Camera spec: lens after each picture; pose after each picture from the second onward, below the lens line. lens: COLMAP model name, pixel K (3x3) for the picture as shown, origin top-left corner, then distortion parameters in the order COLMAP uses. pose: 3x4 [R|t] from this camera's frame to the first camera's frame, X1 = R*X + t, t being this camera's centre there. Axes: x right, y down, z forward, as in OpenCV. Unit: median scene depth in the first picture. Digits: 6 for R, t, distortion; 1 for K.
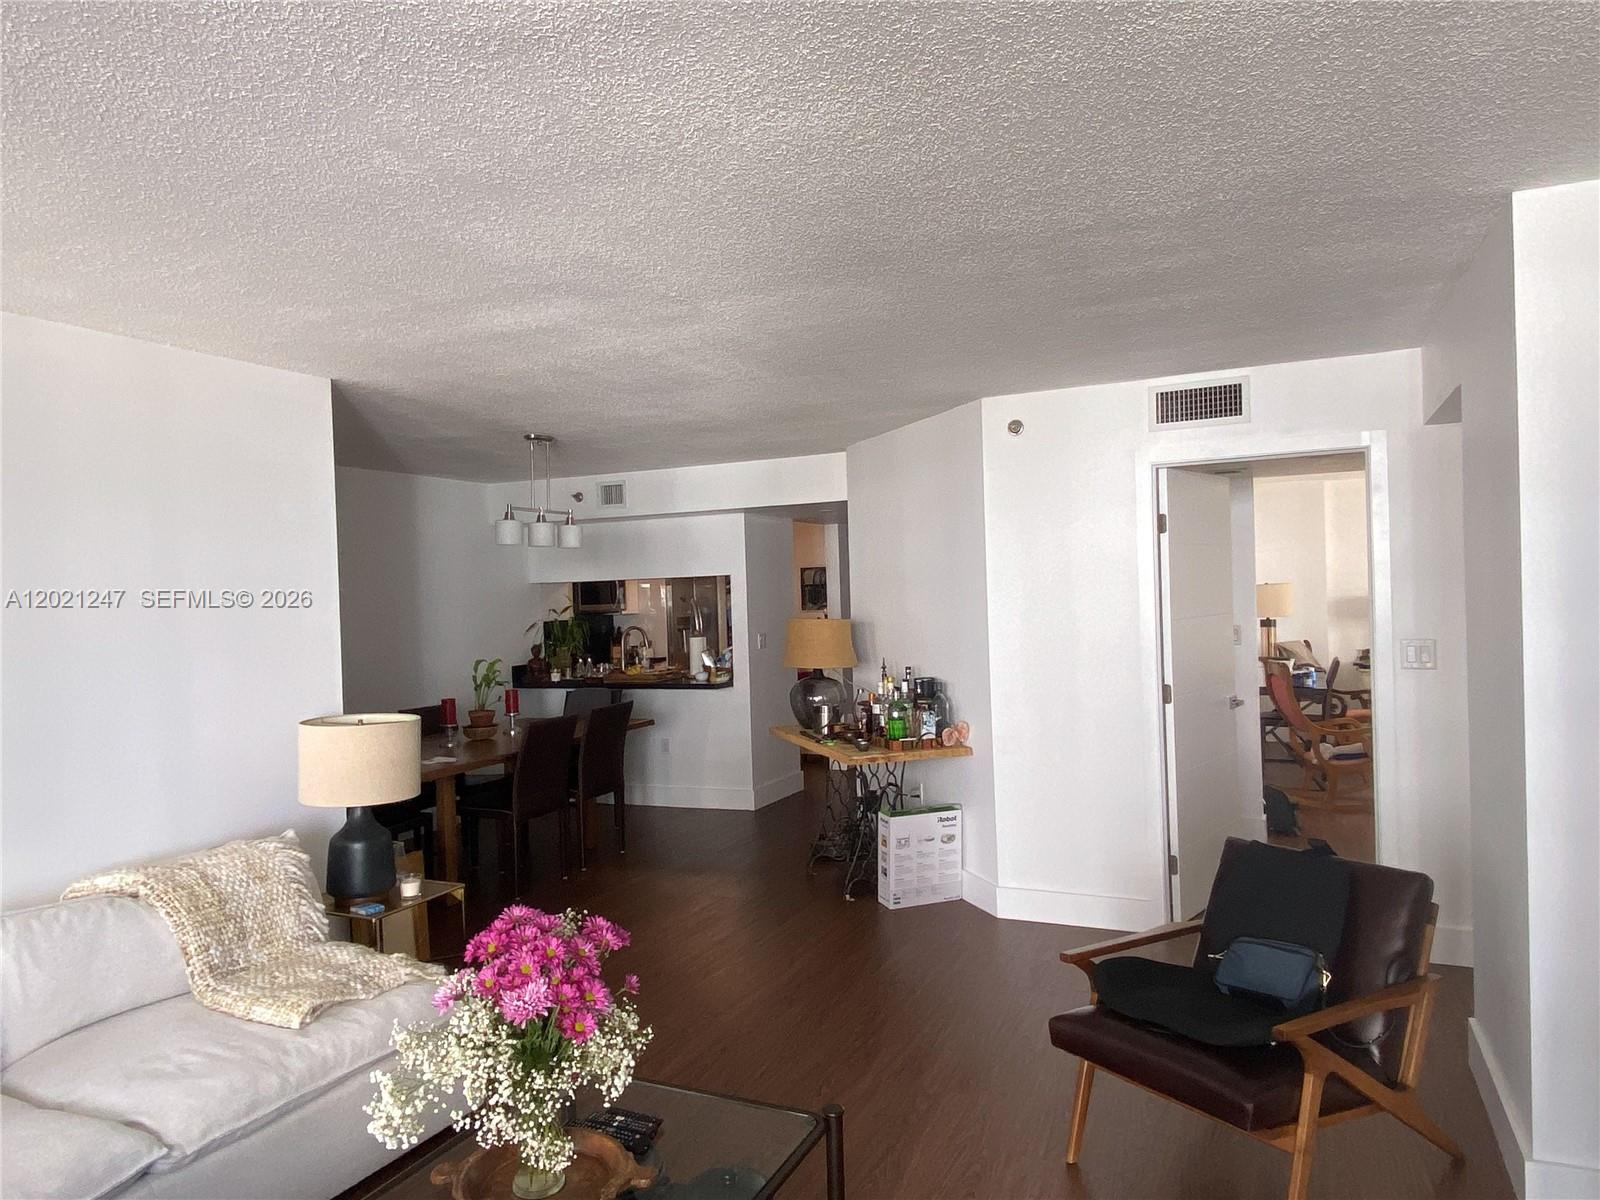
lens RADIAL K [[1051.8, 0, 813.7], [0, 1051.8, 601.5], [0, 0, 1]] dist [0.065642, -0.076266]
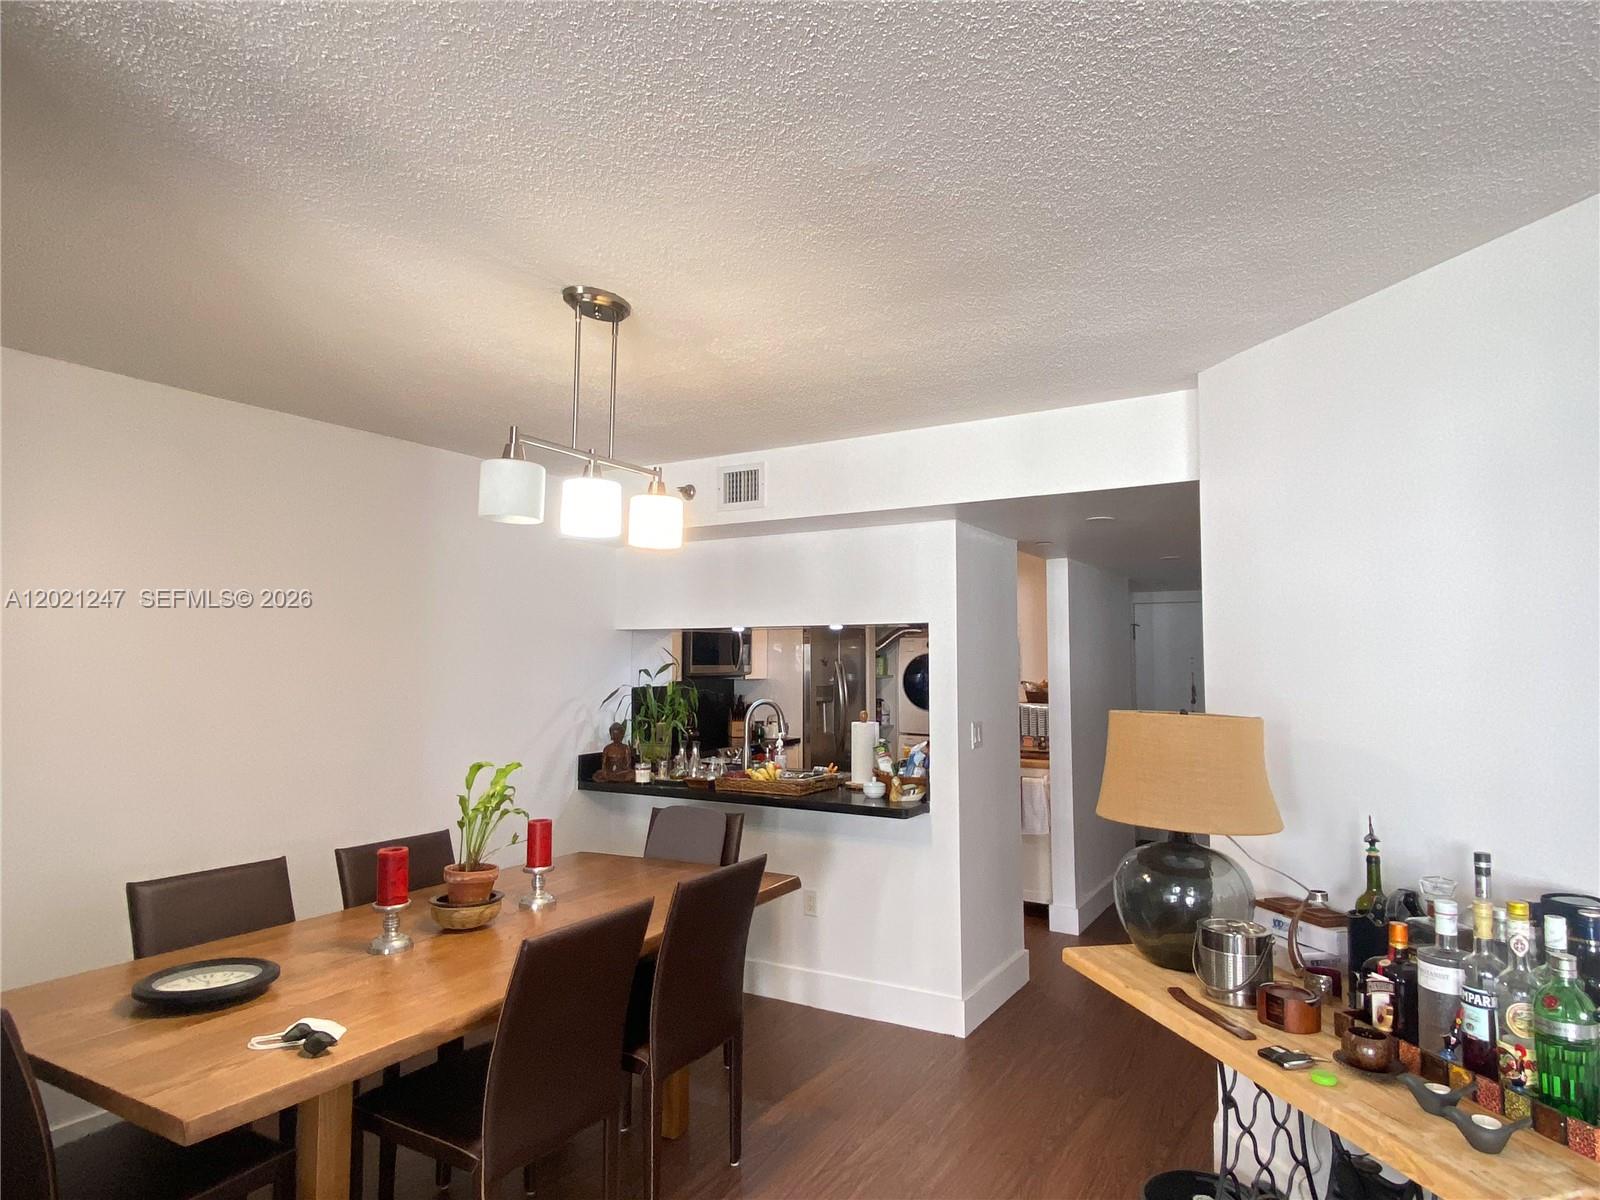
lens RADIAL K [[954.9, 0, 795.5], [0, 954.9, 588.6], [0, 0, 1]] dist [0.046547, 0.000405]
pose [[0.991697, 0.025895, -0.125964, -0.081850], [-0.036339, 0.996024, -0.081340, 0.002293], [0.123357, 0.085243, 0.988694, 0.425331]]
